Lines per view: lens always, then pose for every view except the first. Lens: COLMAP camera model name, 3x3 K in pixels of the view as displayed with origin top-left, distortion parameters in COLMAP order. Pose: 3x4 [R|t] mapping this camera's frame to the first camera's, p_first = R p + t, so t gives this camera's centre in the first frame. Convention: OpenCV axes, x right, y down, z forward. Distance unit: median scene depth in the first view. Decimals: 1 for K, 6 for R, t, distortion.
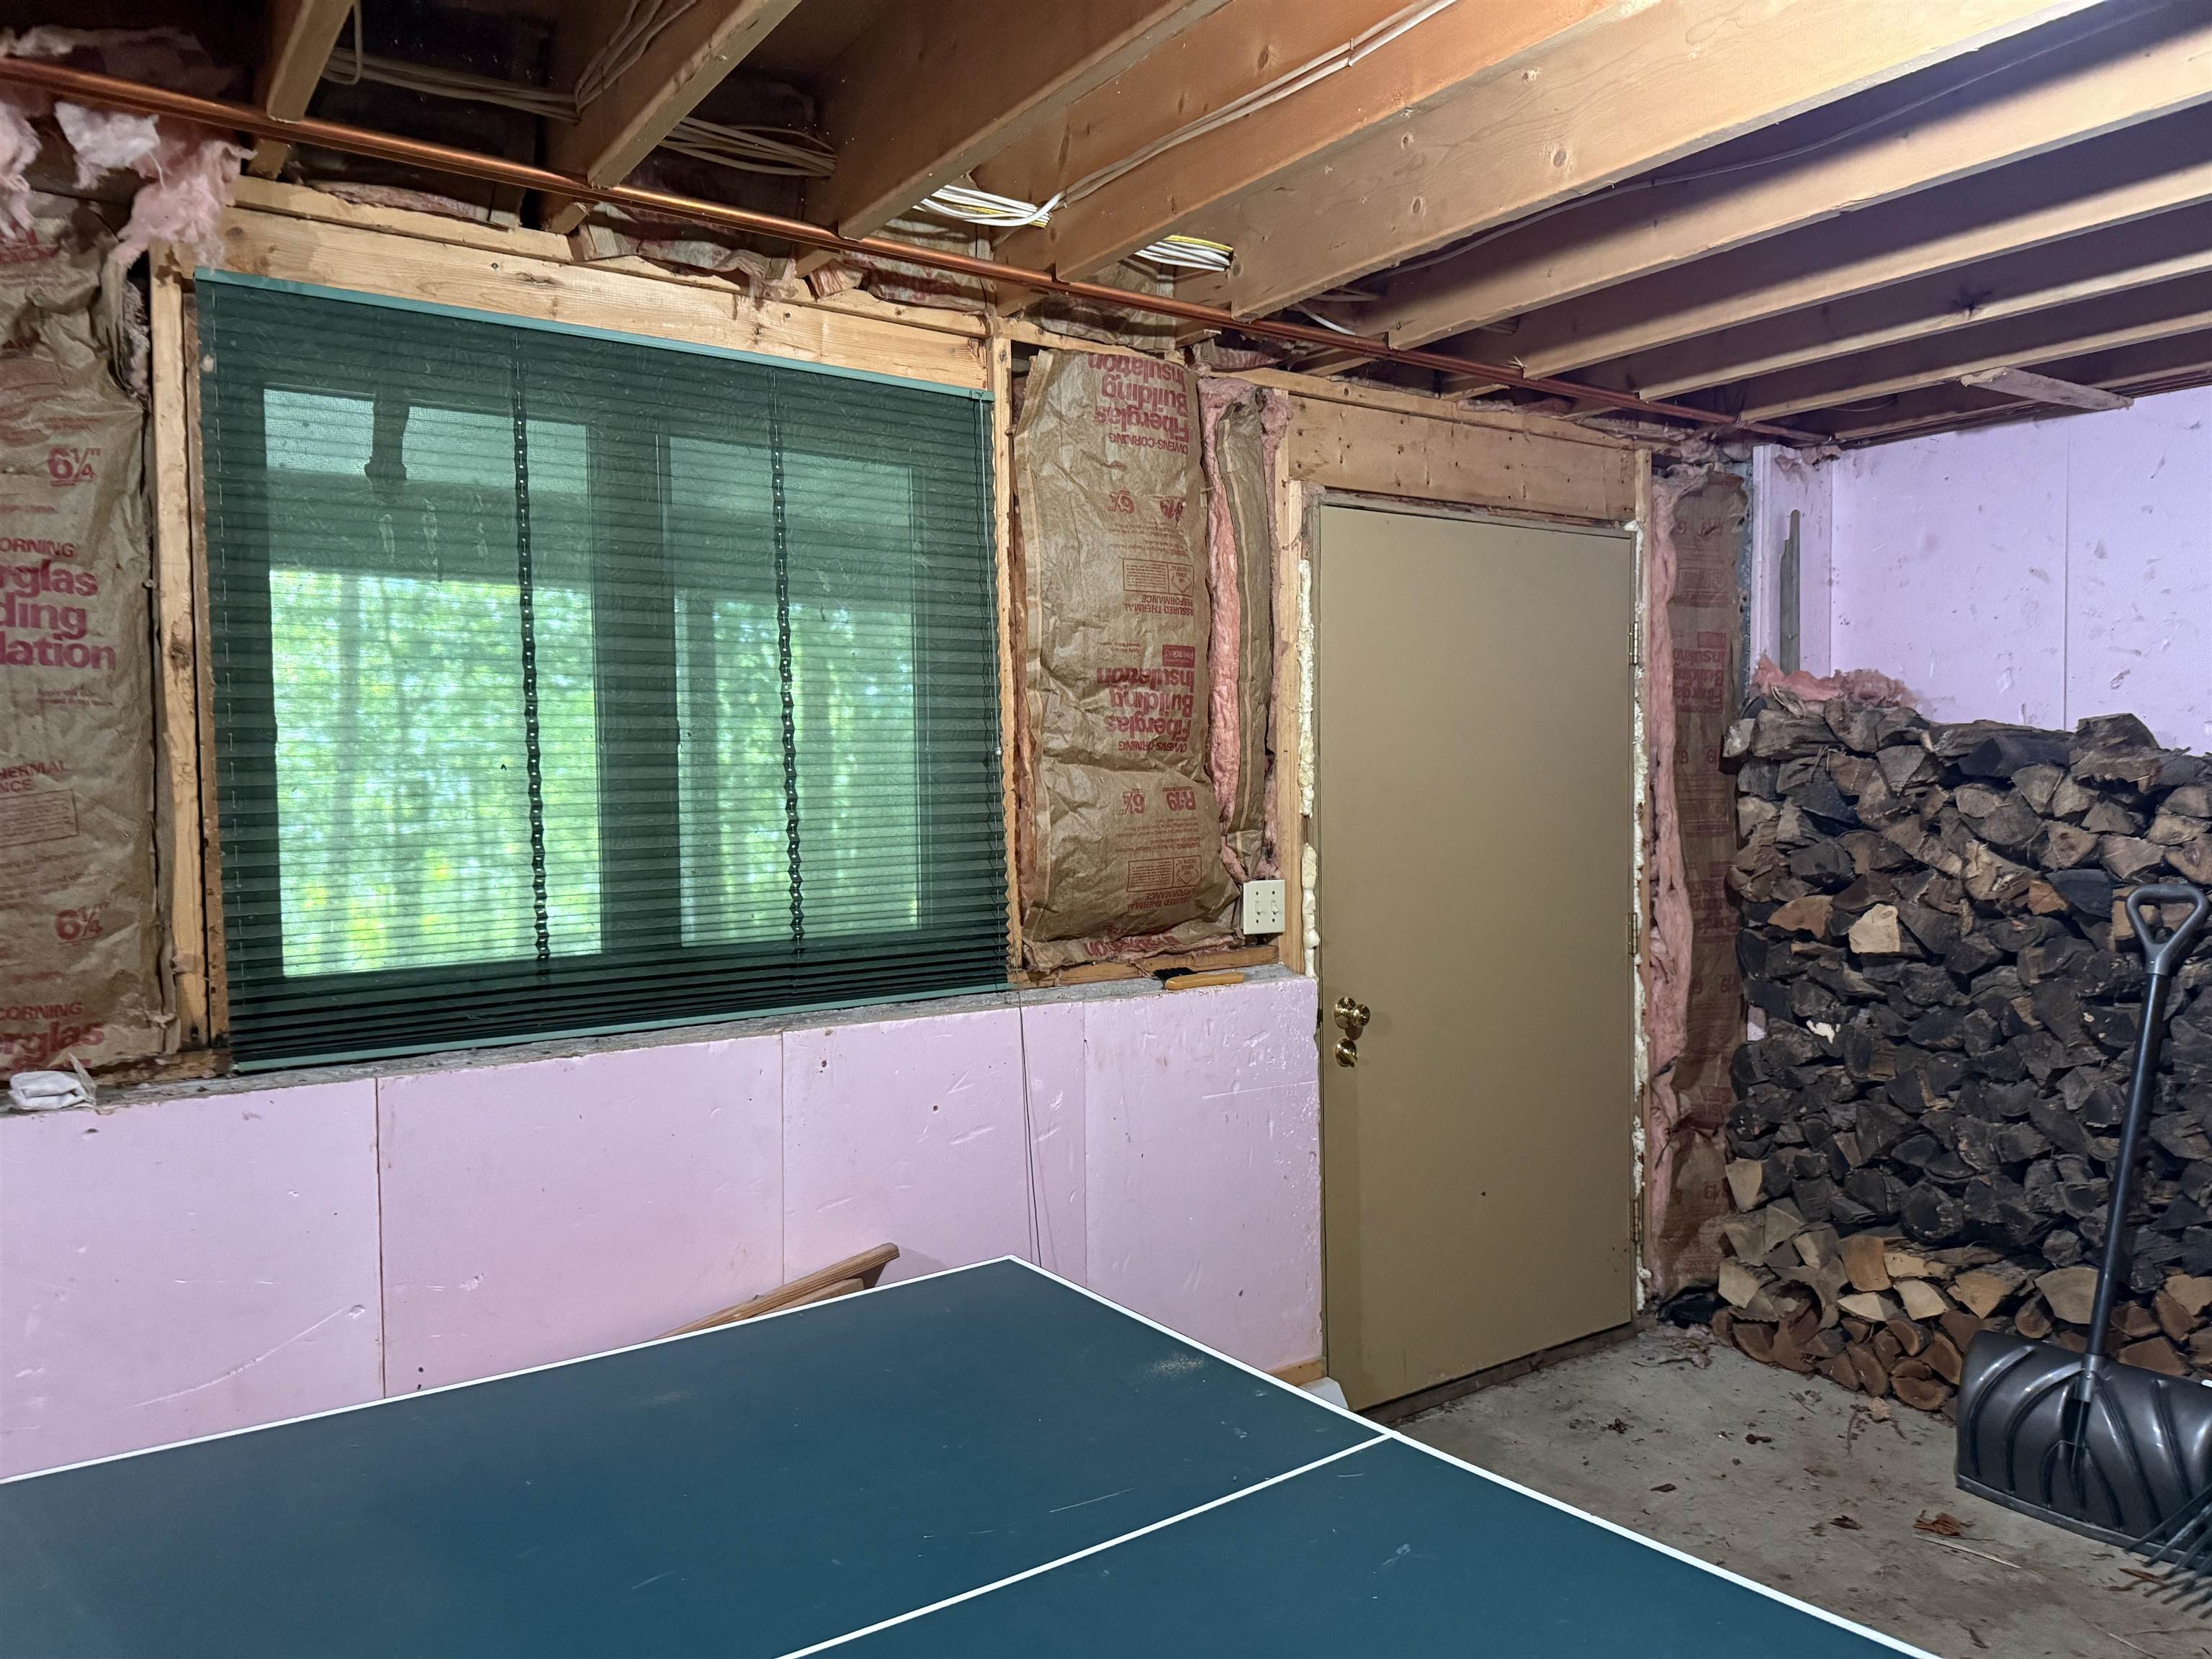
lens RADIAL K [[1553.9, 0, 1106.0], [0, 1553.9, 829.5], [0, 0, 1]] dist [0.047916, -0.064837]
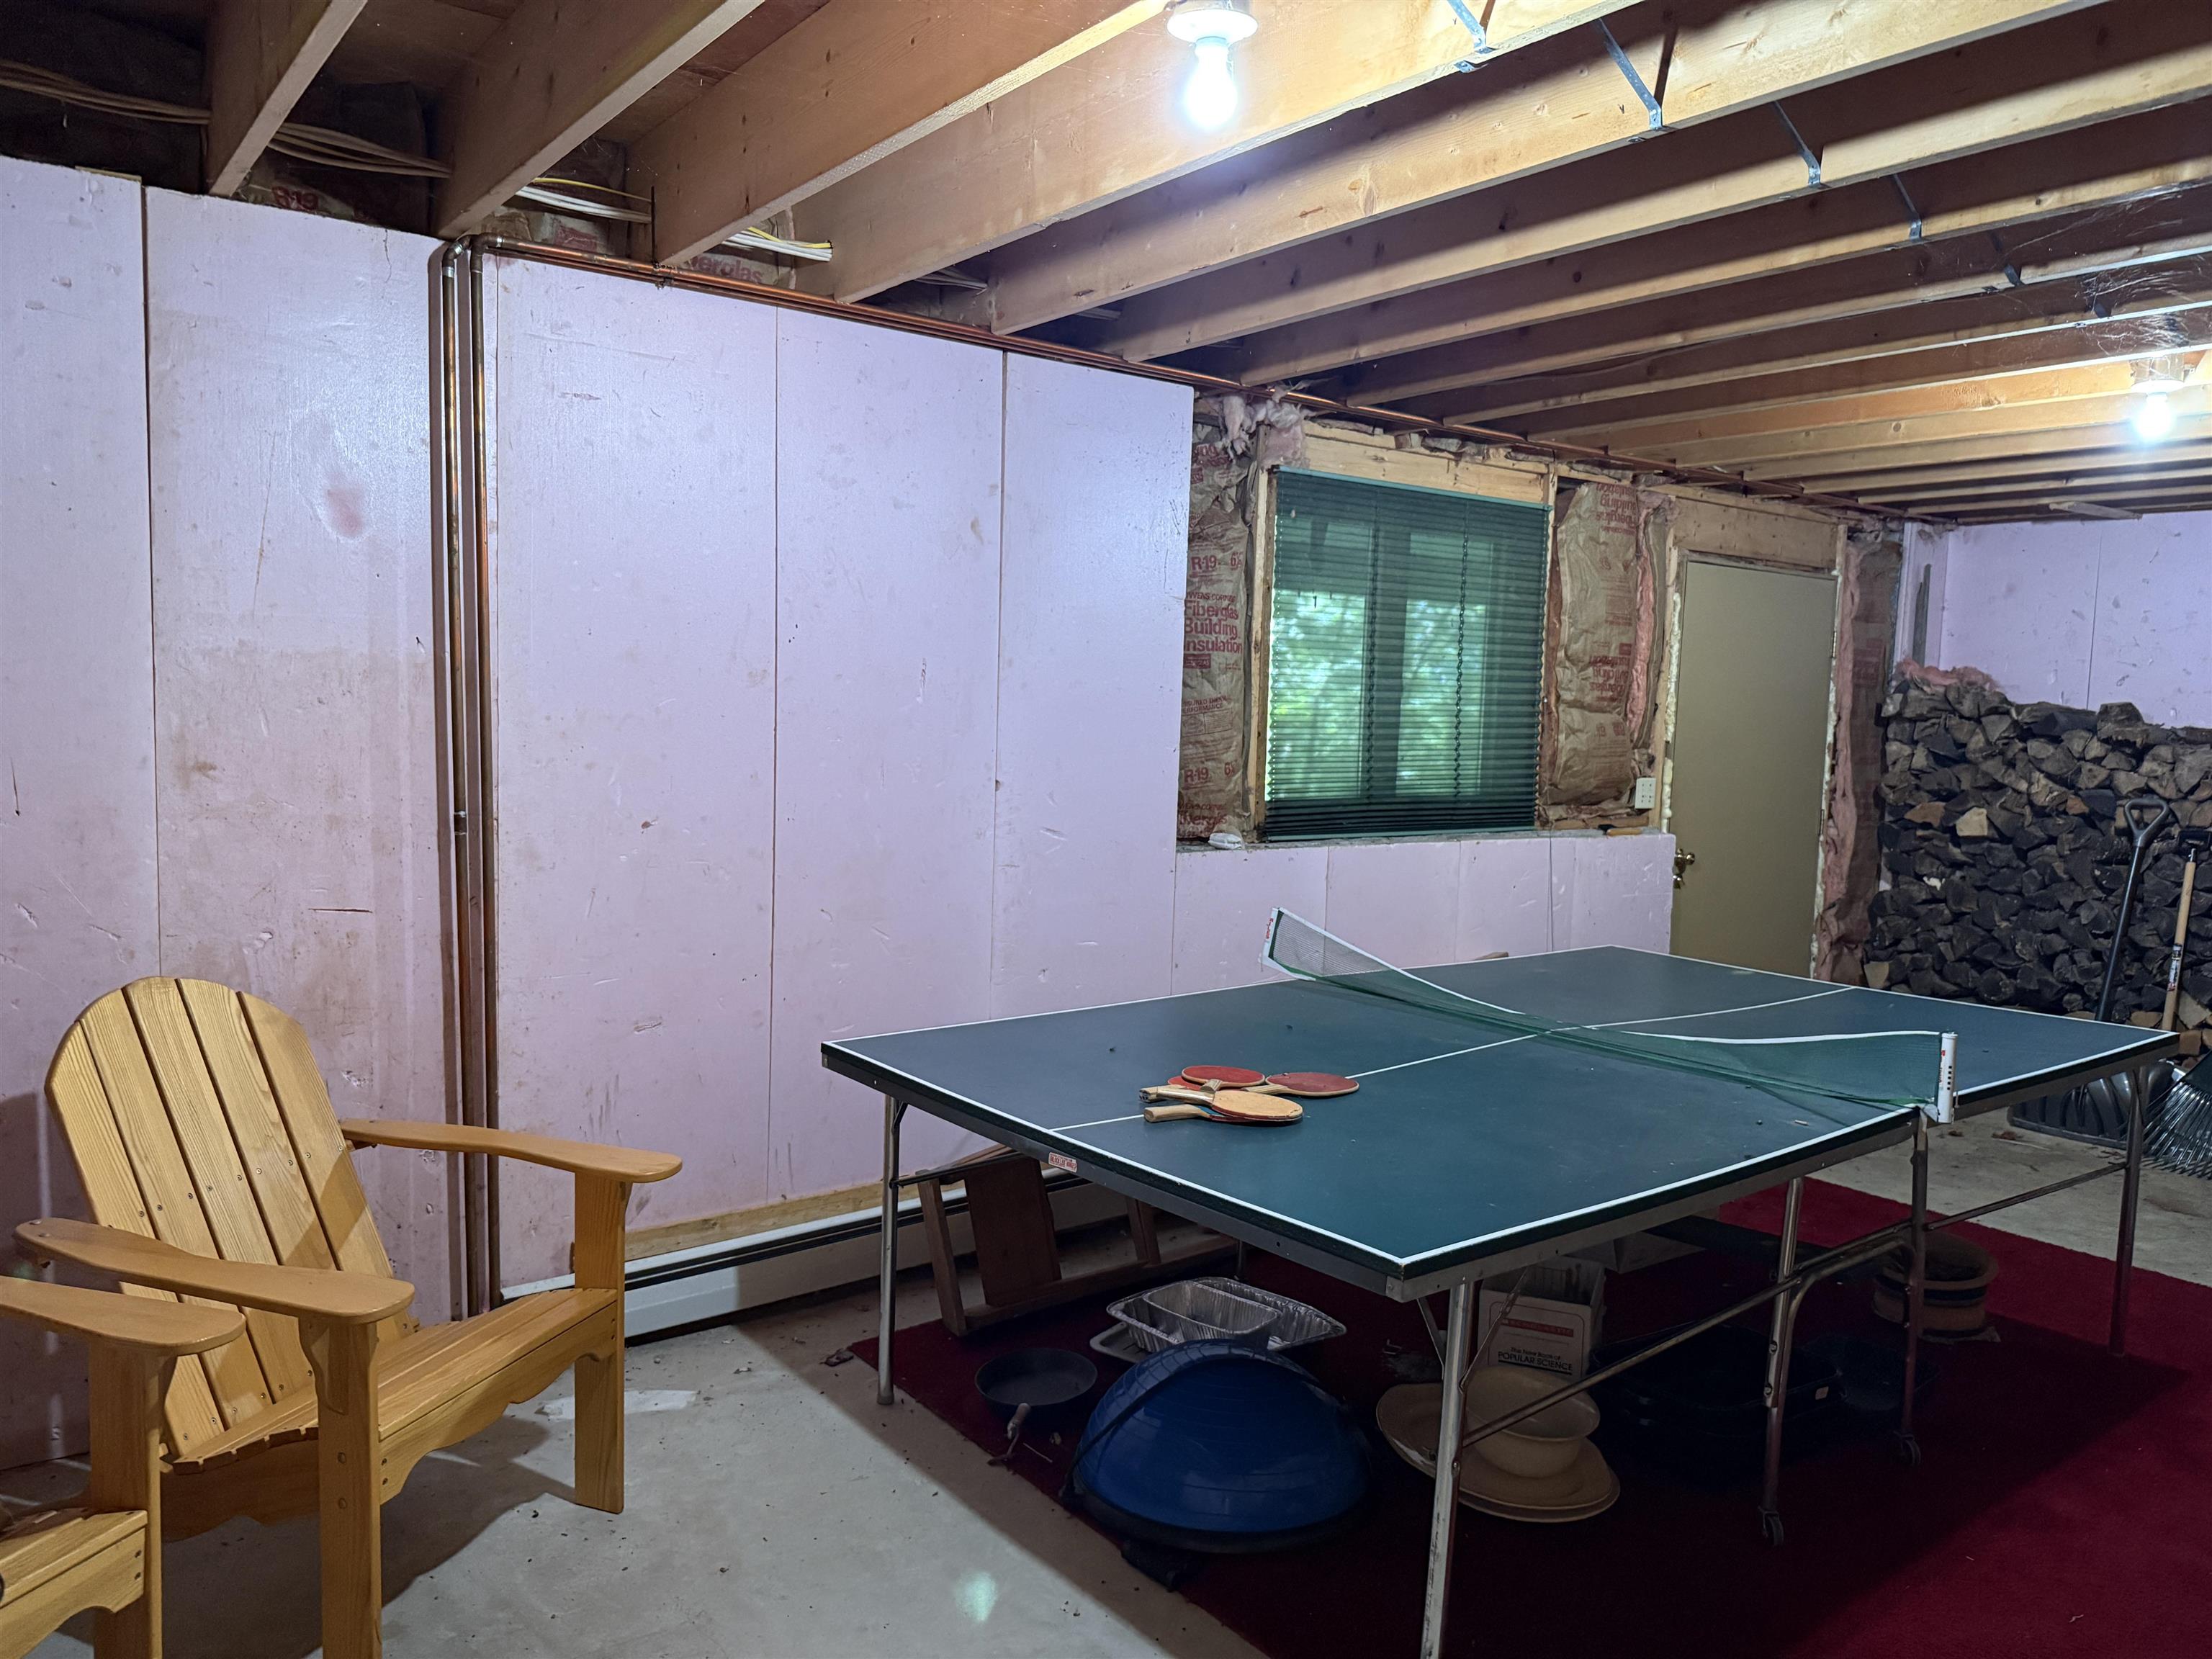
lens RADIAL K [[1553.9, 0, 1106.0], [0, 1553.9, 829.5], [0, 0, 1]] dist [0.047916, -0.064837]
pose [[0.998272, 0.038398, 0.044488, -0.545800], [-0.040530, 0.998022, 0.048052, 0.029107], [-0.042555, -0.049772, 0.997854, -0.686164]]
